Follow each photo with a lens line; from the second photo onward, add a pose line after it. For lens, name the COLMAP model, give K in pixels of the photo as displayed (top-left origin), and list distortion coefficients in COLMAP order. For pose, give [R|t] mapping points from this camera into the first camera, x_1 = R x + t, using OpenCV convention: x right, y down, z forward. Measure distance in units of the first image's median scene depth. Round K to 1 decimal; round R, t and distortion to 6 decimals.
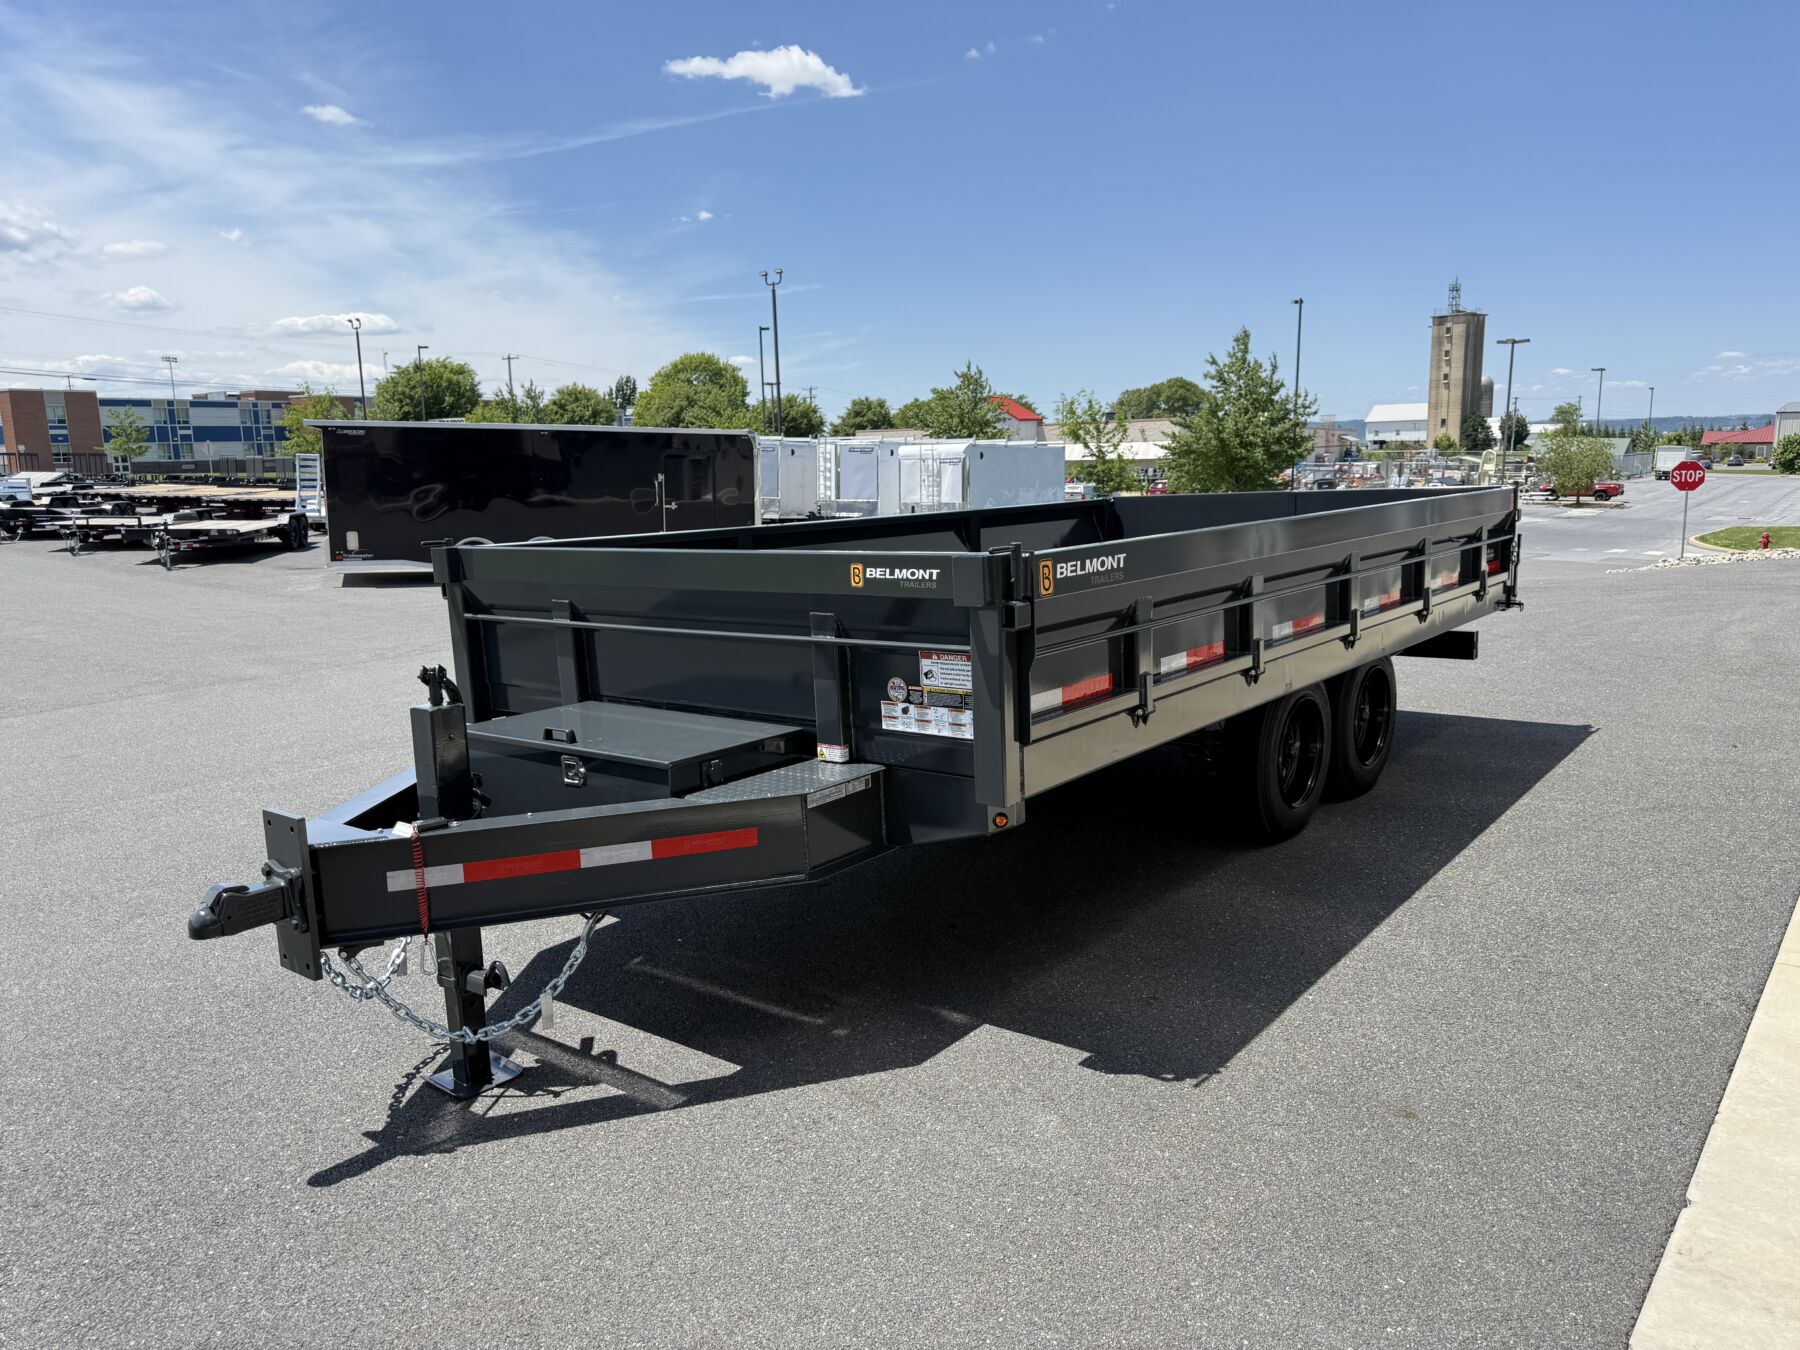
lens RADIAL K [[1269.6, 0, 902.3], [0, 1269.6, 668.2], [0, 0, 1]] dist [0.047743, -0.059413]
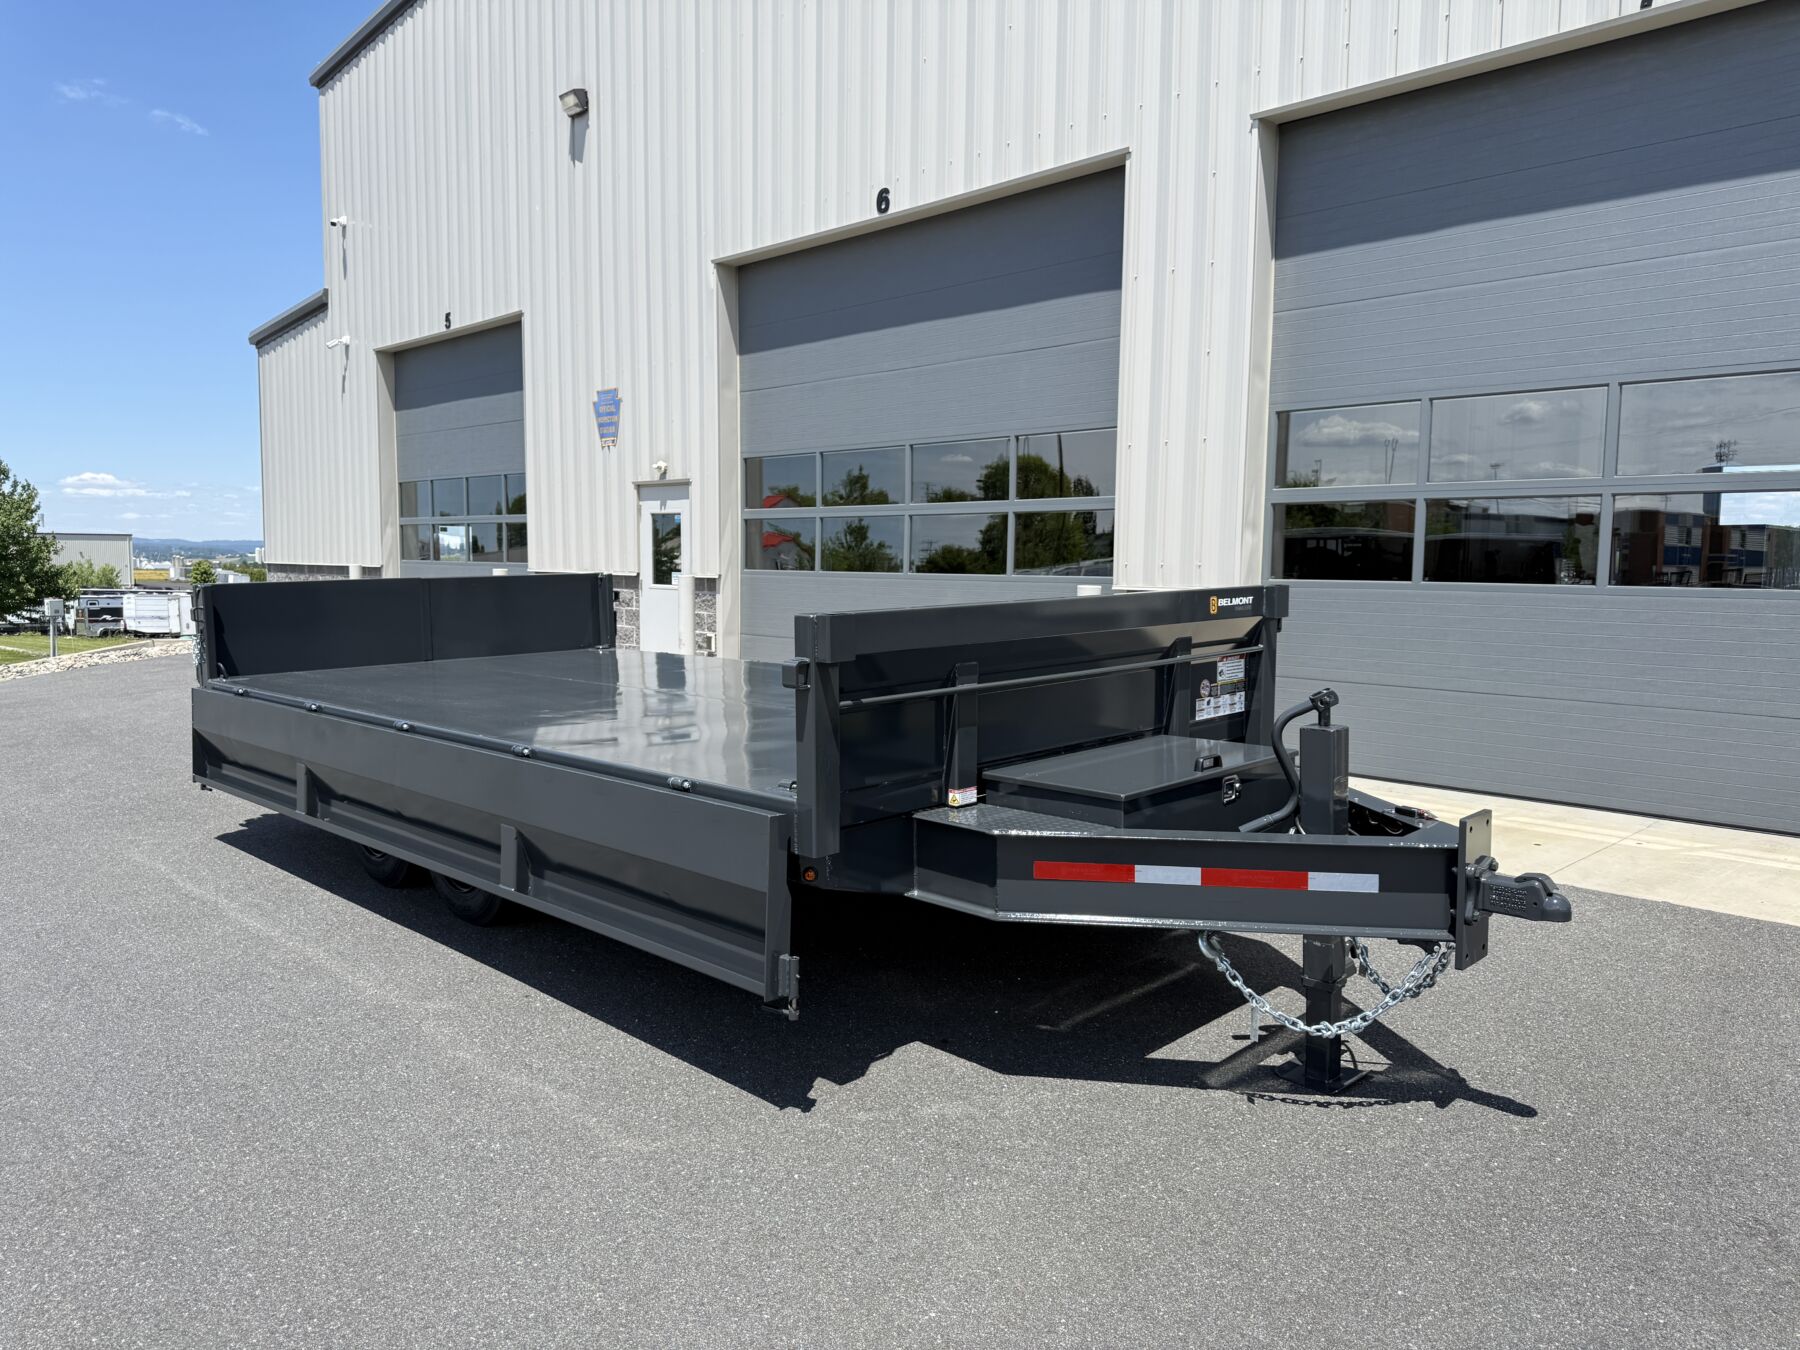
lens RADIAL K [[1269.6, 0, 901.4], [0, 1269.6, 680.8], [0, 0, 1]] dist [0.047743, -0.059413]
pose [[0.100003, -0.069235, 0.992575, -1.367867], [0.158784, 0.985902, 0.052772, -0.113229], [-0.982236, 0.152328, 0.109587, 1.145304]]
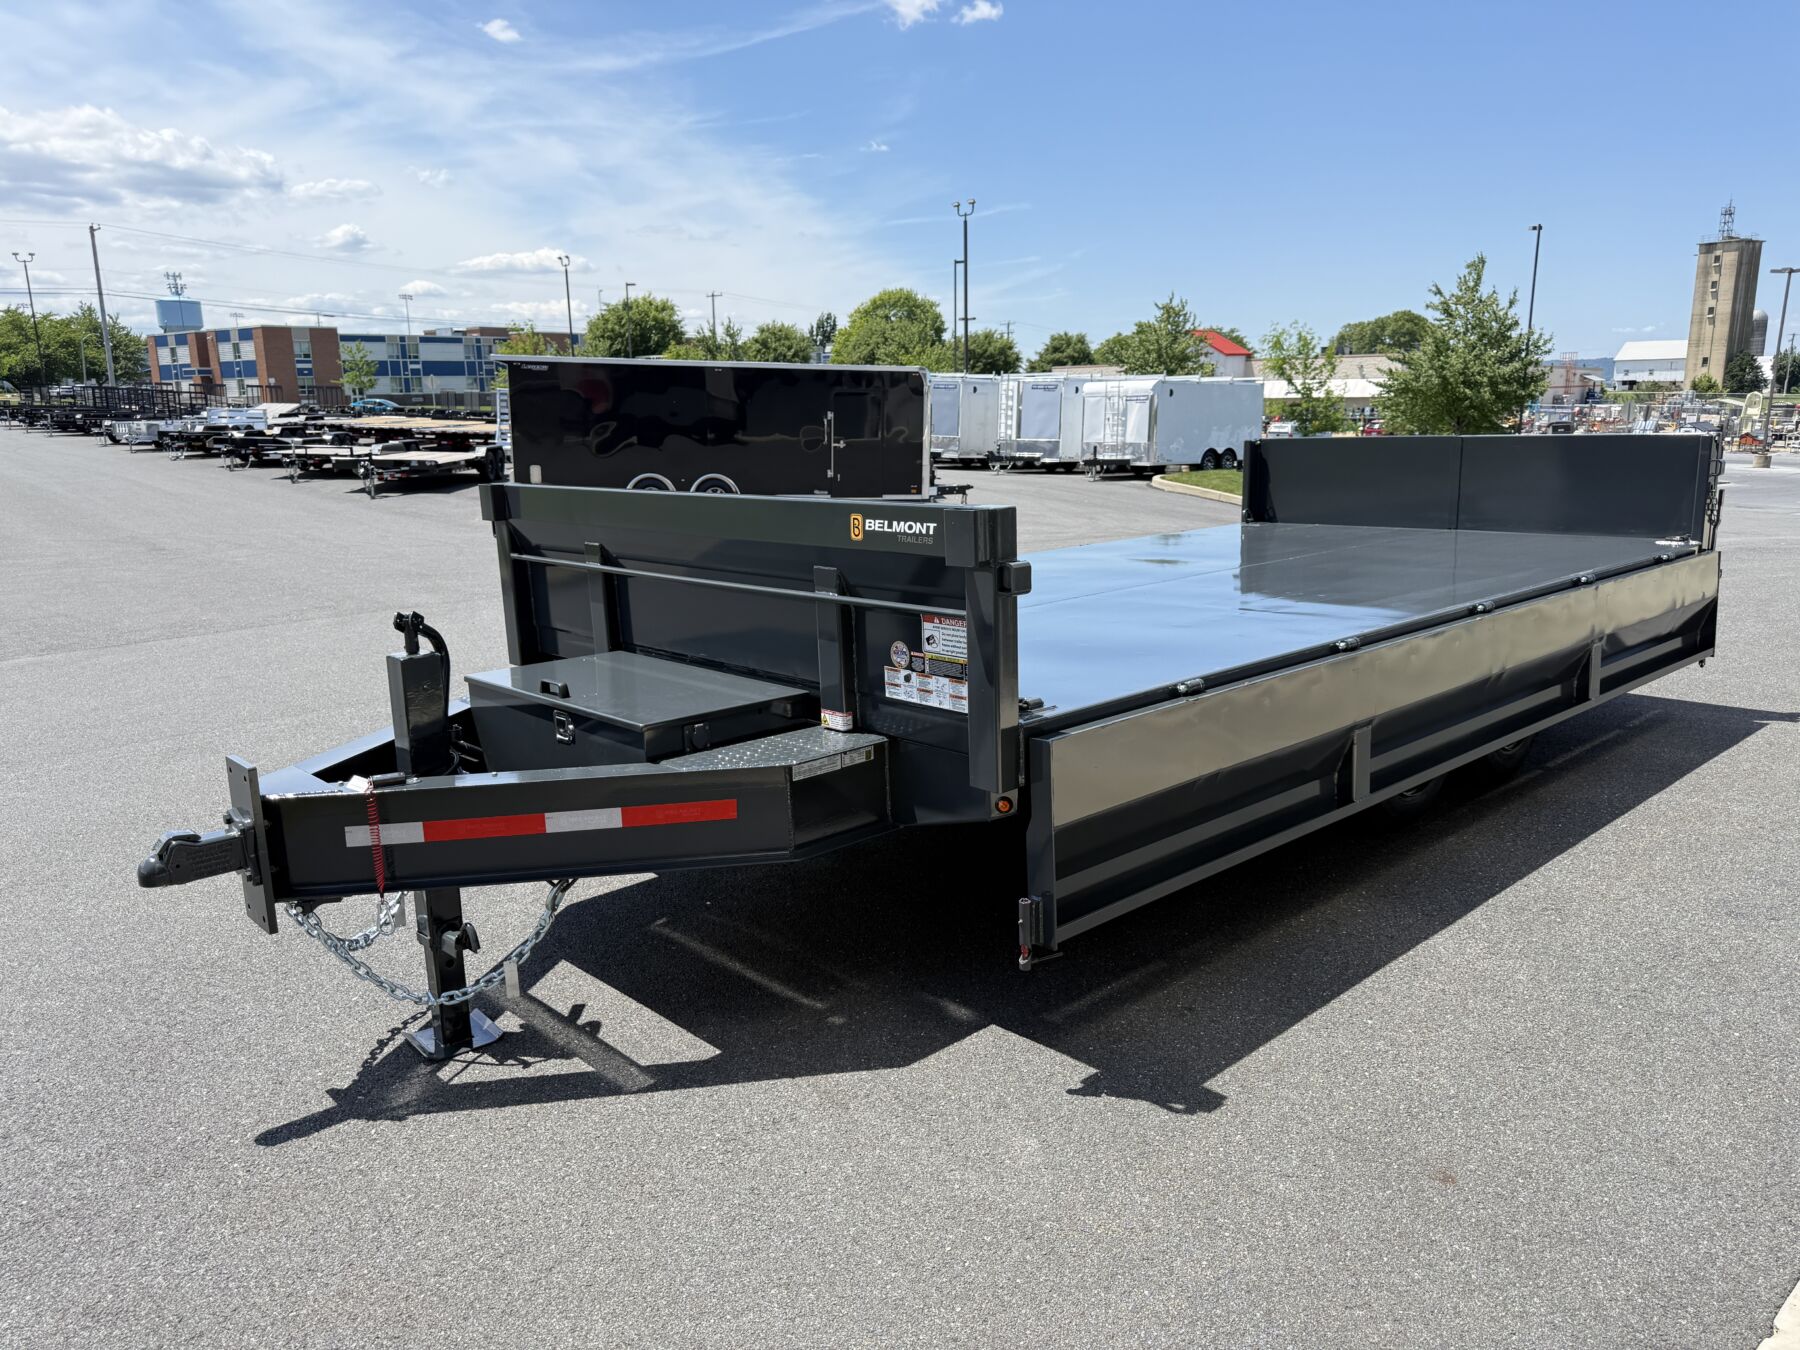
lens RADIAL K [[1269.6, 0, 902.7], [0, 1269.6, 677.9], [0, 0, 1]] dist [0.047743, -0.059413]
pose [[0.988272, 0.039966, -0.147383, 0.128979], [-0.031906, 0.997884, 0.056652, -0.017667], [0.149335, -0.051285, 0.987456, 0.104453]]
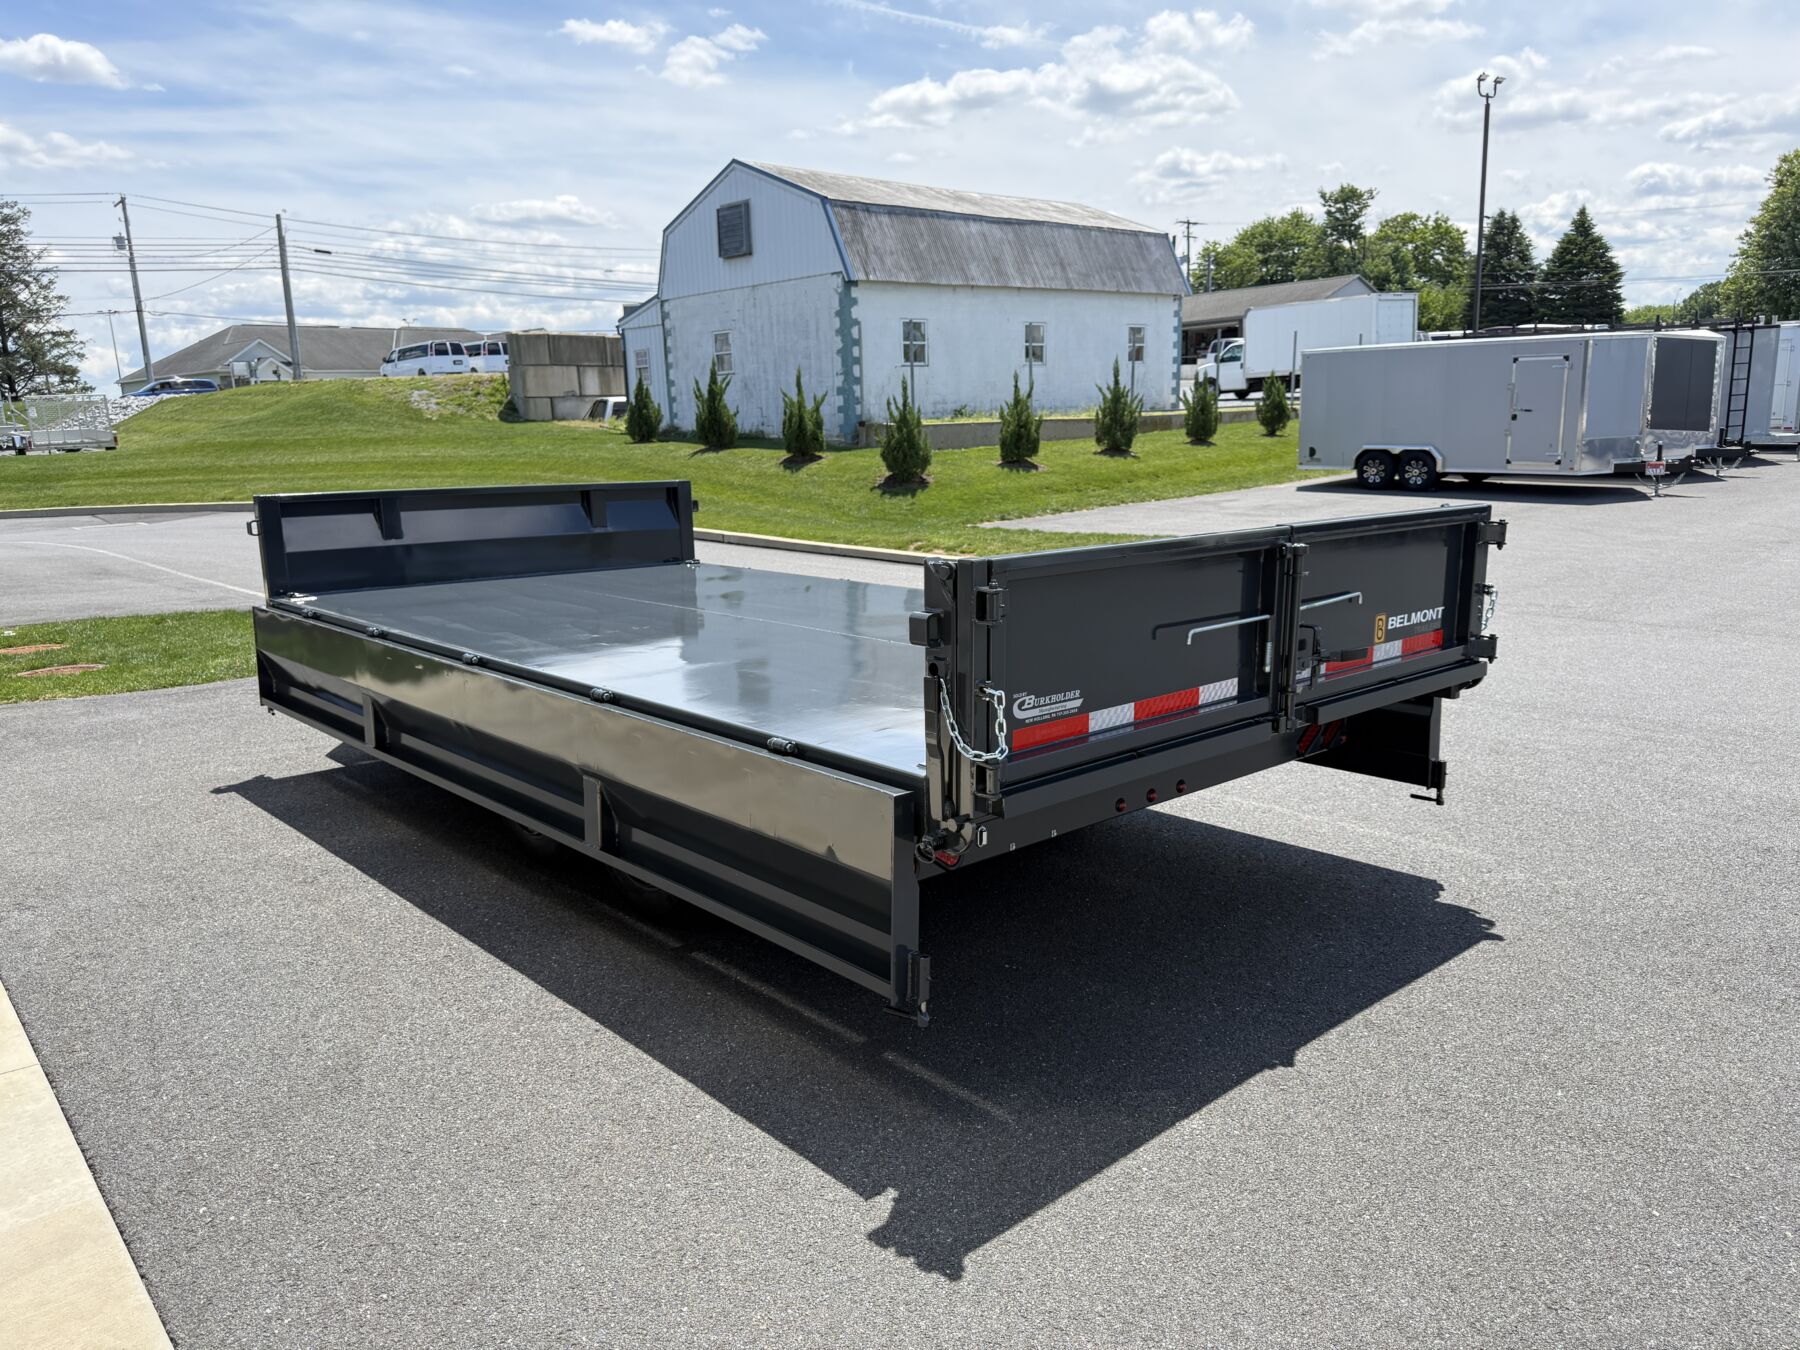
lens RADIAL K [[1269.6, 0, 899.5], [0, 1269.6, 691.7], [0, 0, 1]] dist [0.047743, -0.059413]
pose [[-0.150880, 0.237164, -0.959681, 1.653824], [-0.132372, 0.957205, 0.257364, -0.383970], [0.979649, 0.165866, -0.113029, 1.970707]]
